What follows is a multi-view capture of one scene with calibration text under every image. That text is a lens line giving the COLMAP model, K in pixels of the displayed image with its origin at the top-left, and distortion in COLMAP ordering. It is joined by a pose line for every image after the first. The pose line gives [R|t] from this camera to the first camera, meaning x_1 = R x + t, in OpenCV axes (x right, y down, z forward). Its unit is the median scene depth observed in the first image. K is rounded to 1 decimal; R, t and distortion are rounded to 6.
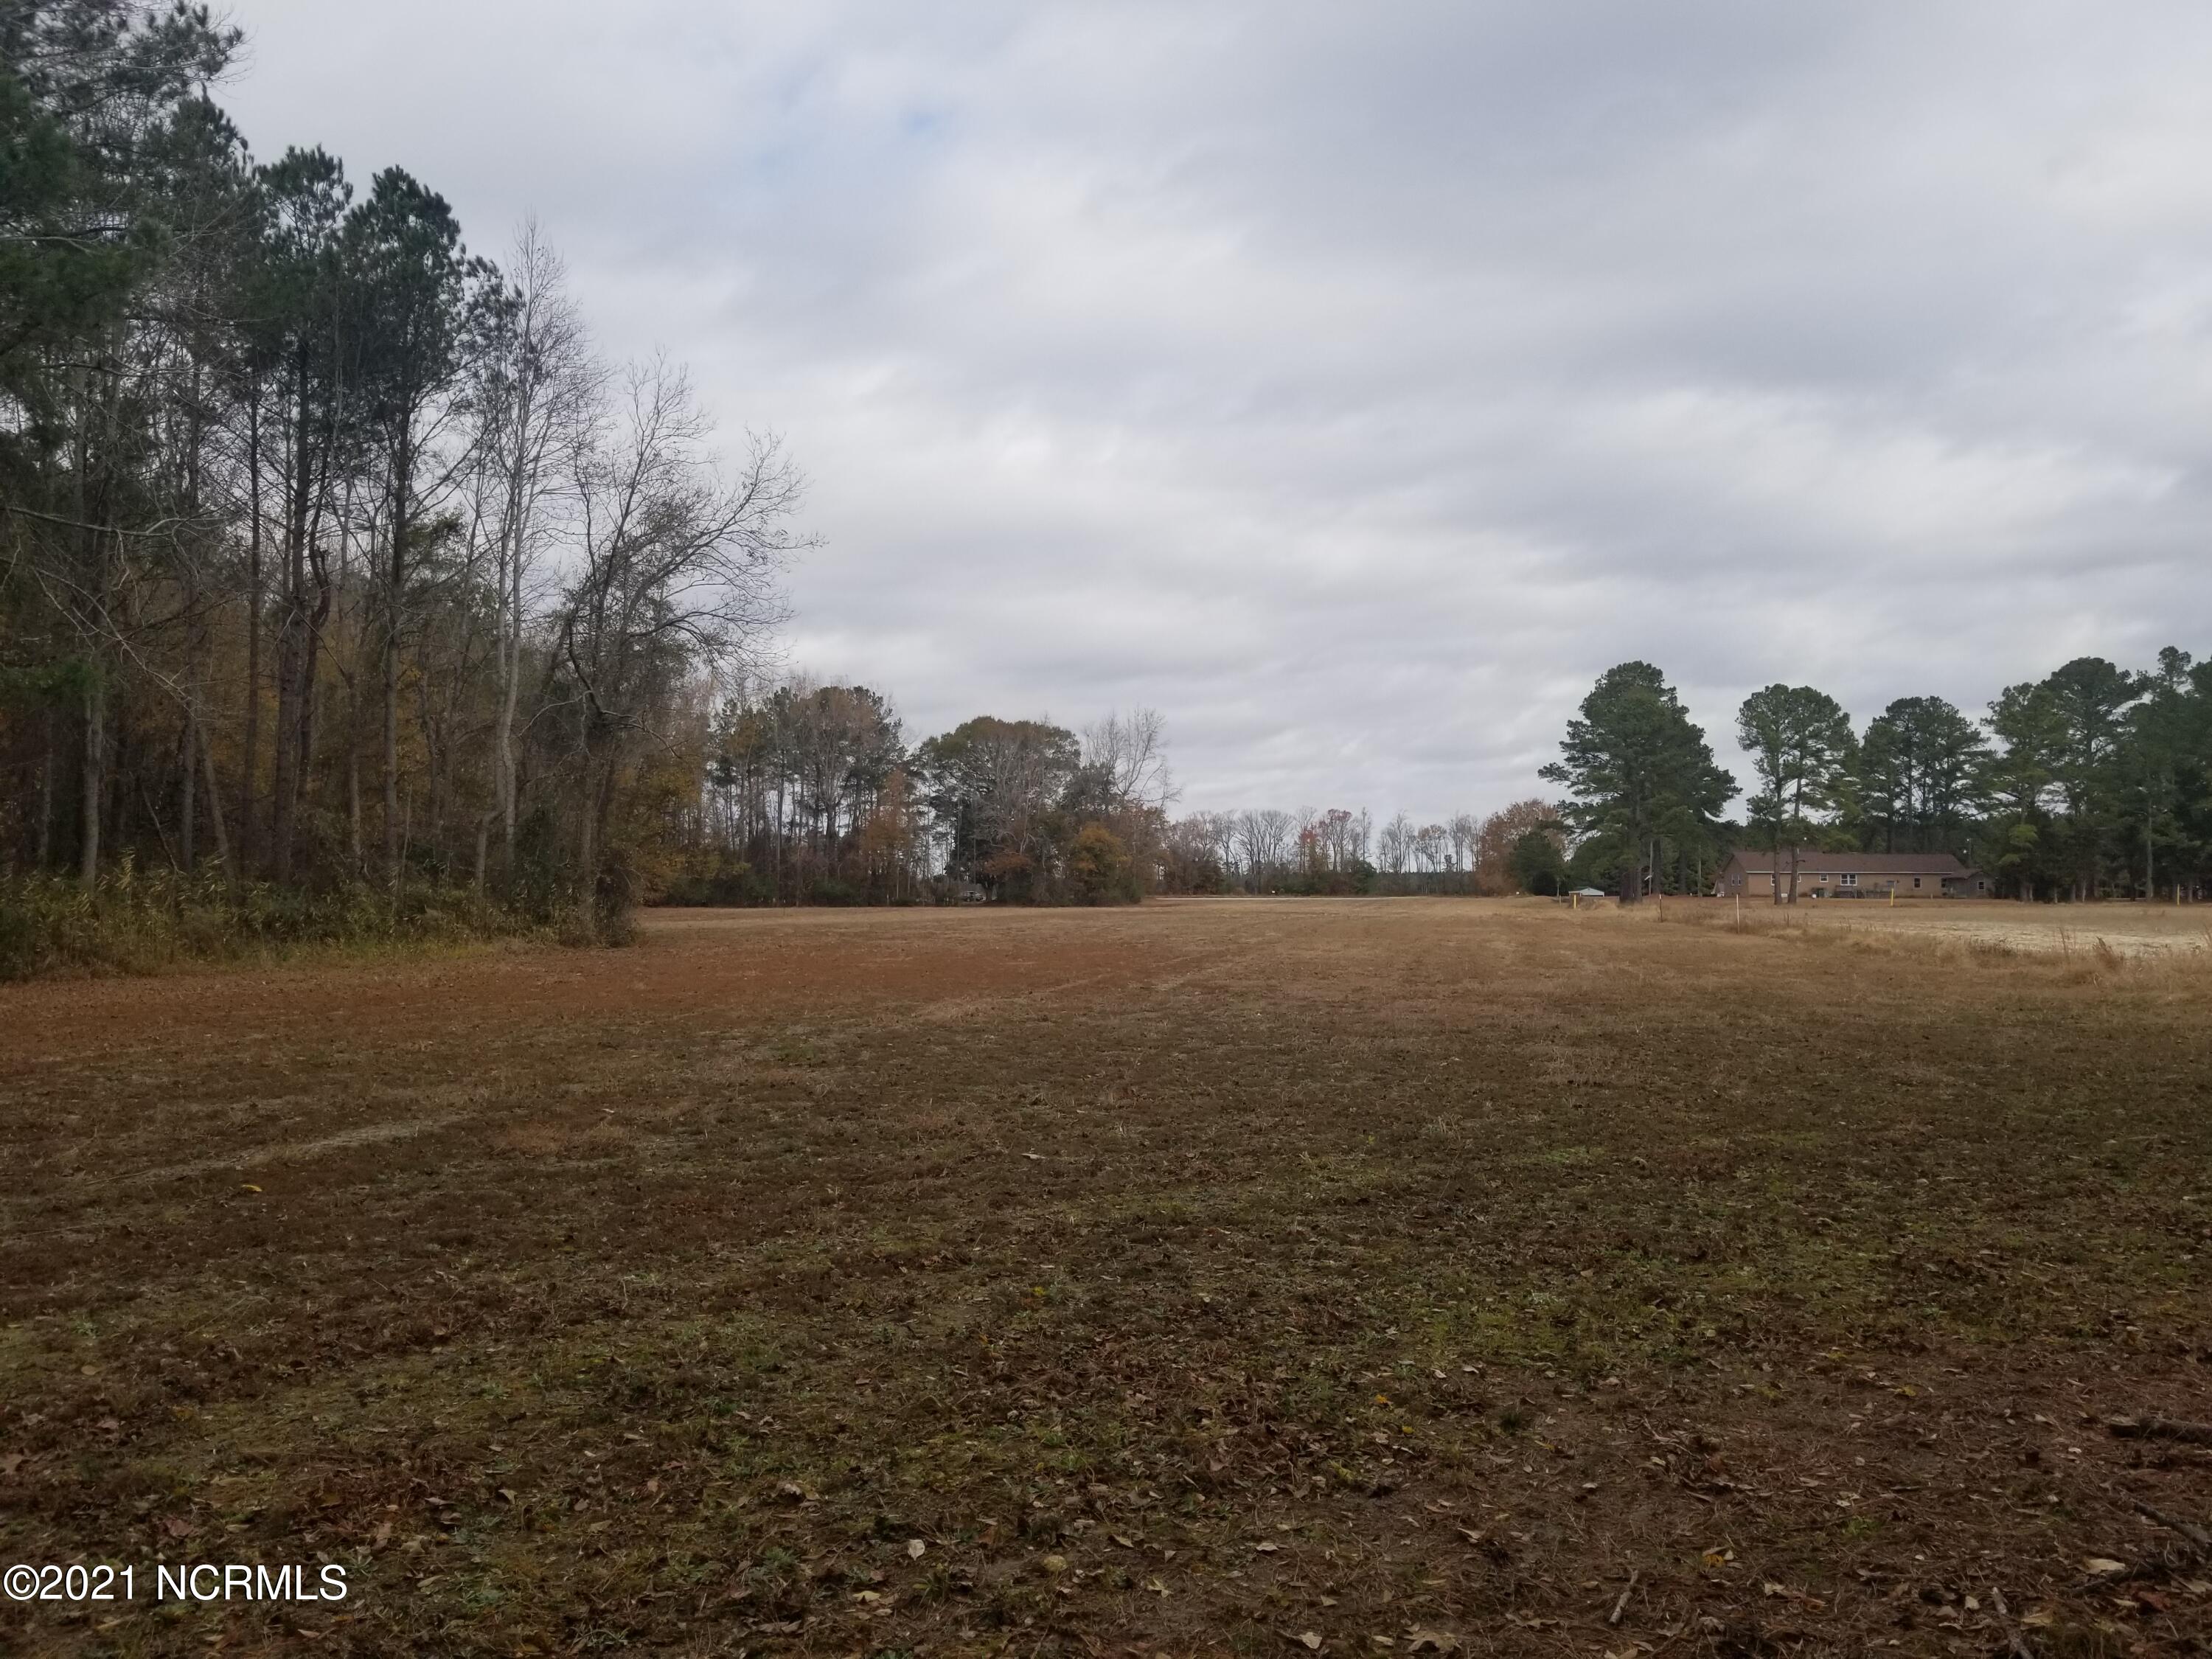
lens RADIAL K [[2044.5, 0, 1106.0], [0, 2044.5, 829.5], [0, 0, 1]] dist [0.104247, -0.199949]
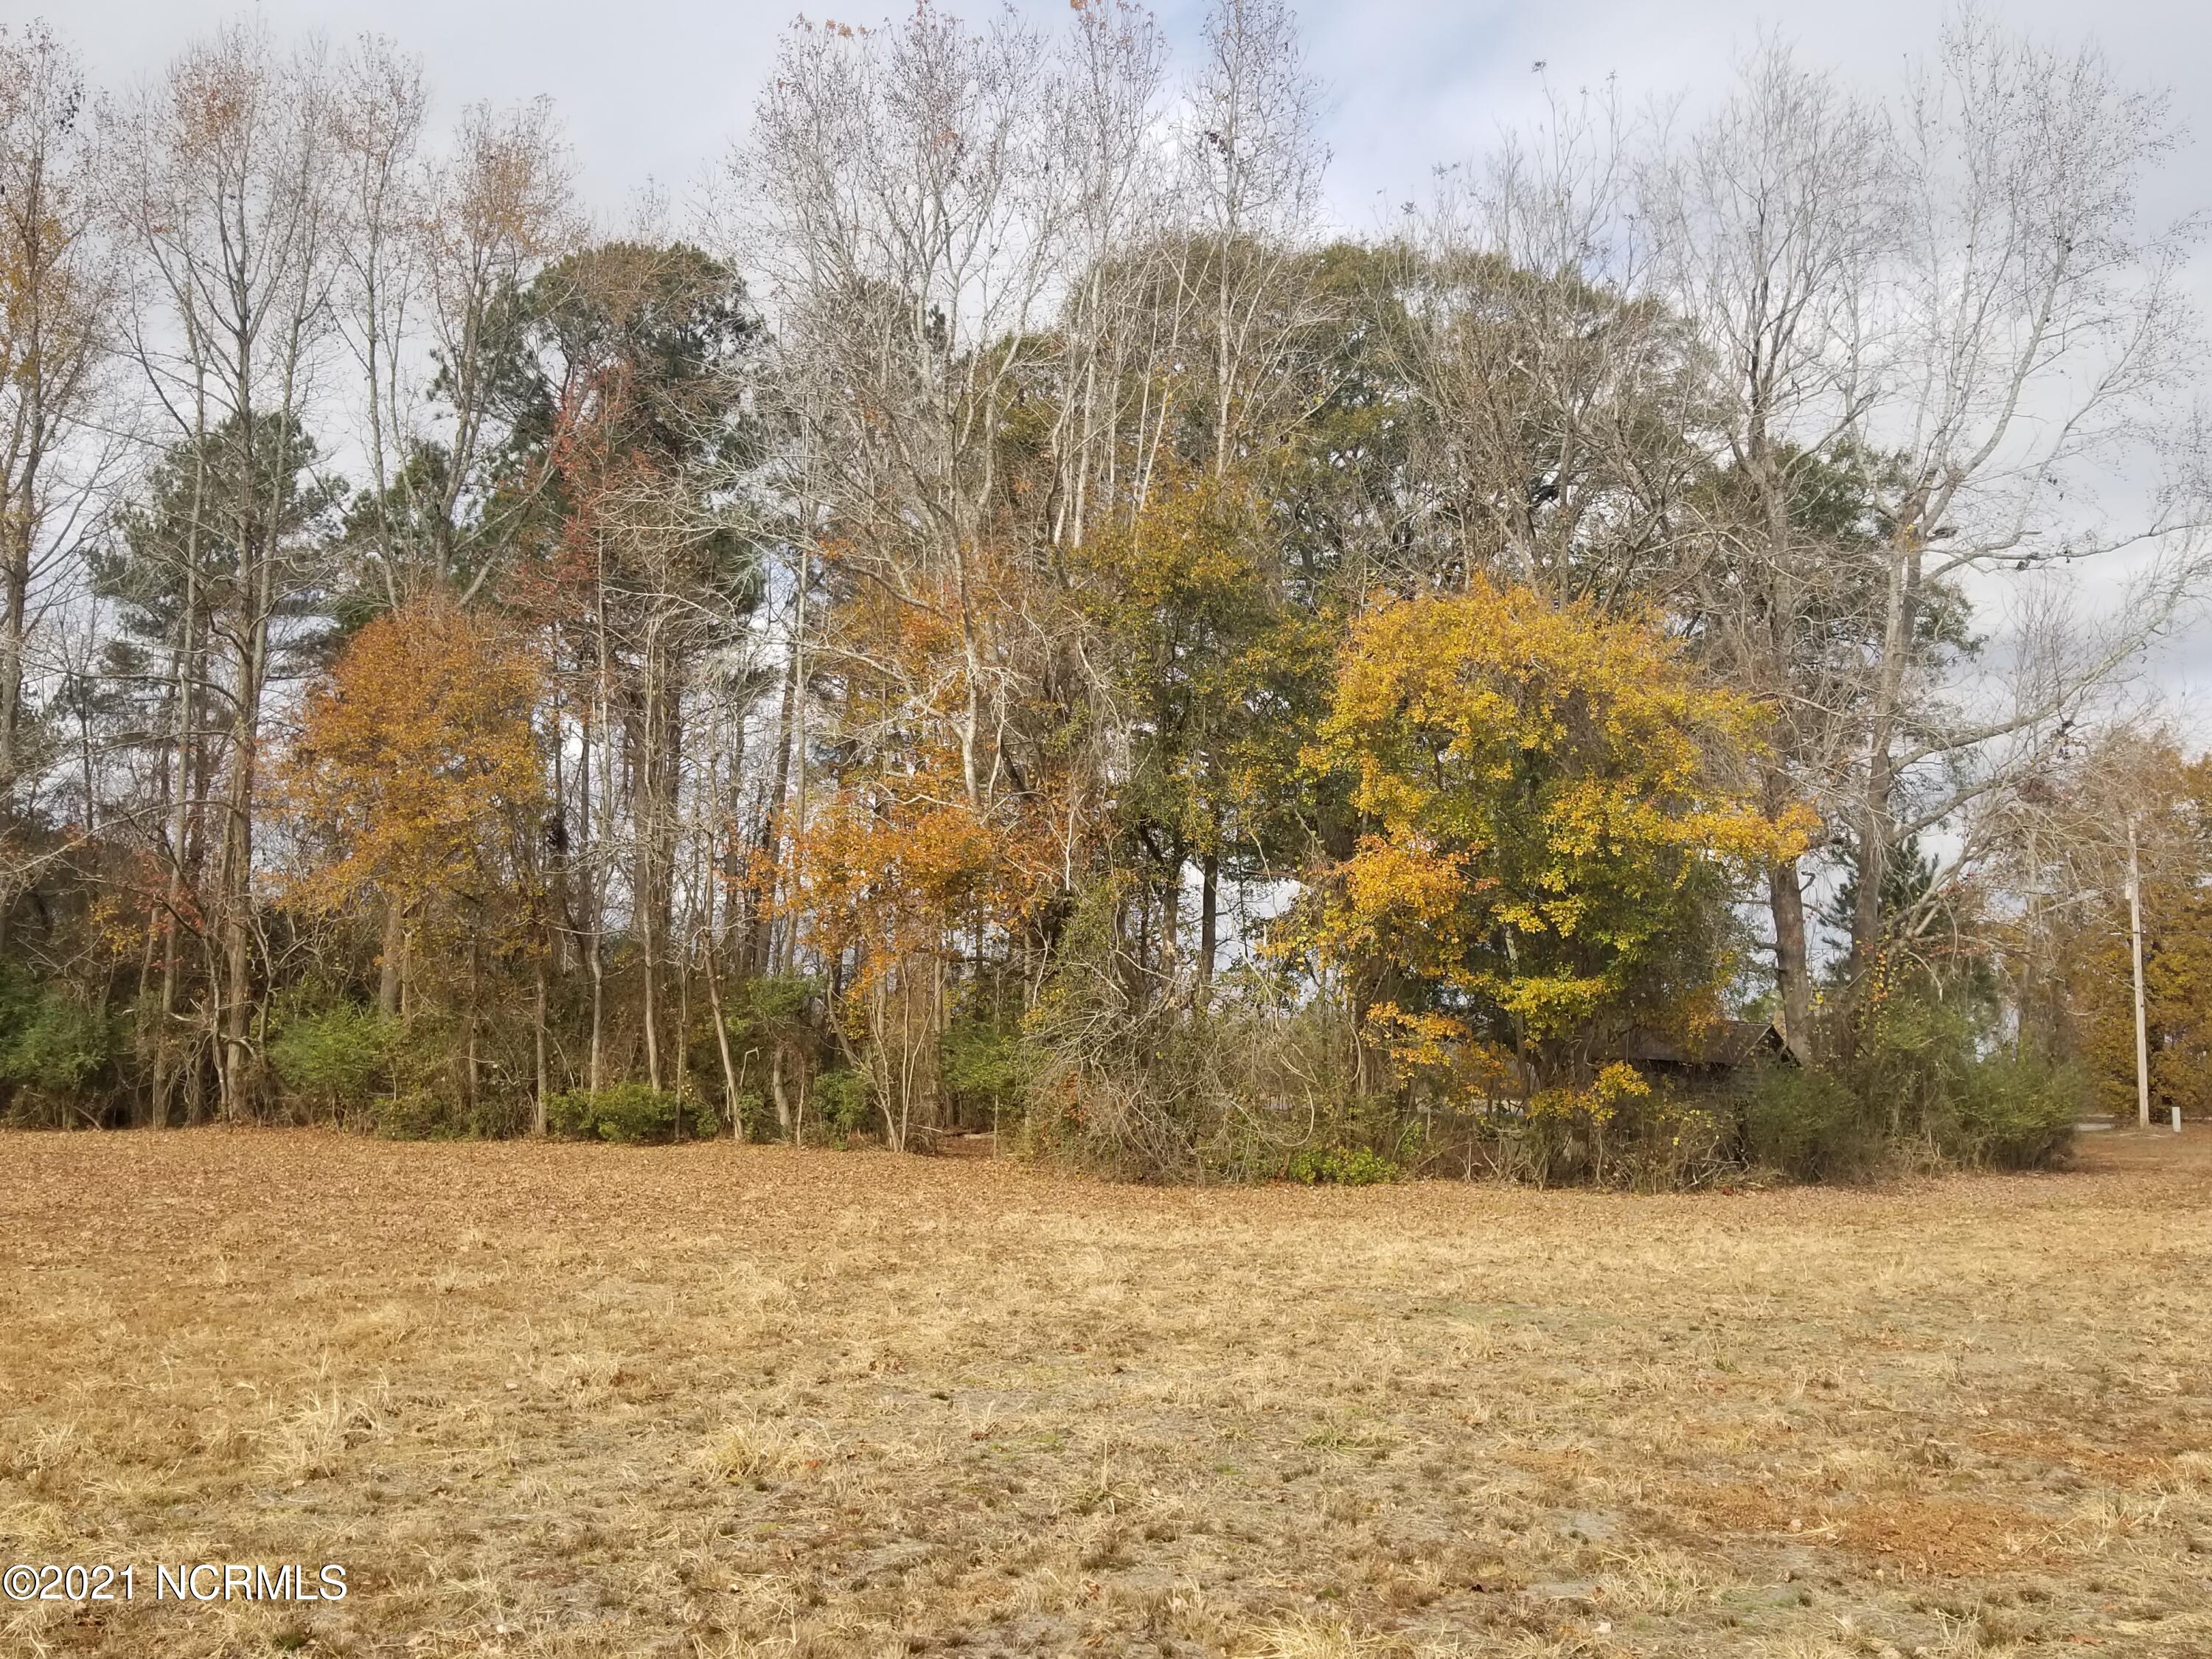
lens RADIAL K [[2044.5, 0, 1106.0], [0, 2044.5, 829.5], [0, 0, 1]] dist [0.104247, -0.199949]
pose [[0.855388, -0.047029, -0.515848, 0.037773], [-0.005636, 0.994966, -0.100055, 0.024931], [0.517956, 0.088493, 0.850817, 0.776765]]
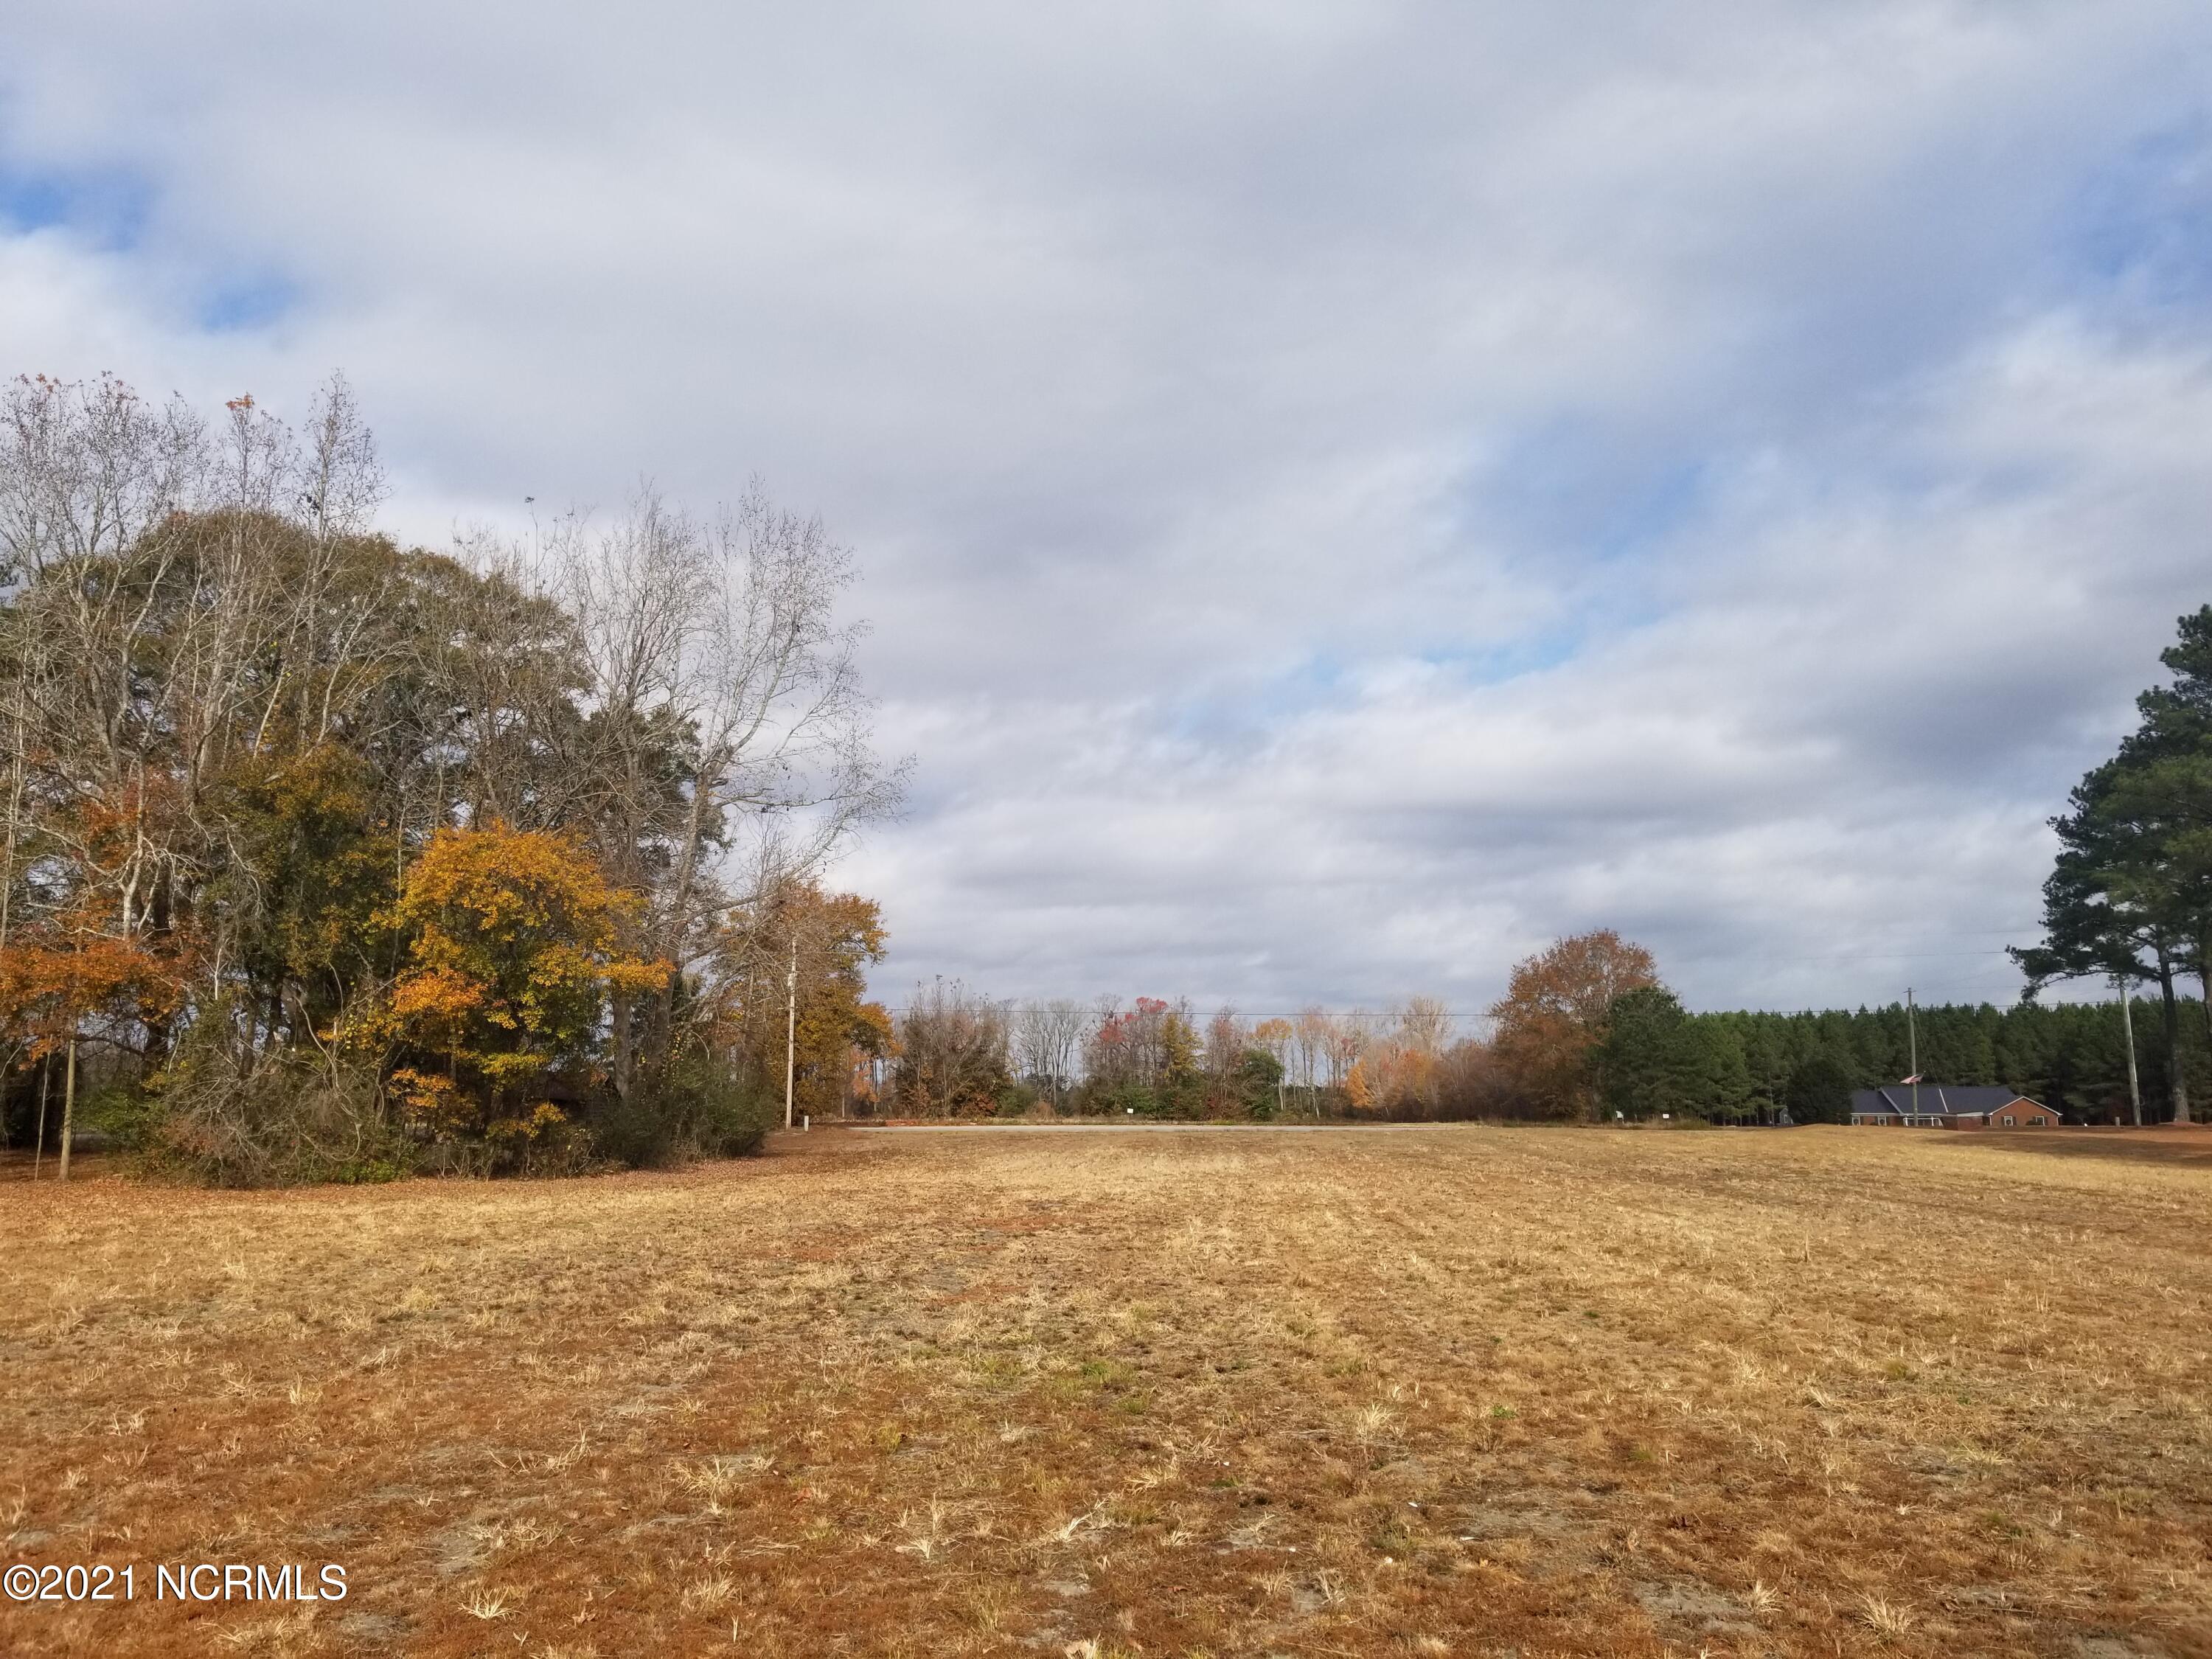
lens RADIAL K [[2044.5, 0, 1106.0], [0, 2044.5, 829.5], [0, 0, 1]] dist [0.104247, -0.199949]
pose [[0.993650, 0.015564, 0.111430, 0.032444], [-0.003777, 0.994442, -0.105219, 0.020373], [-0.112448, 0.104130, 0.988186, 0.678843]]
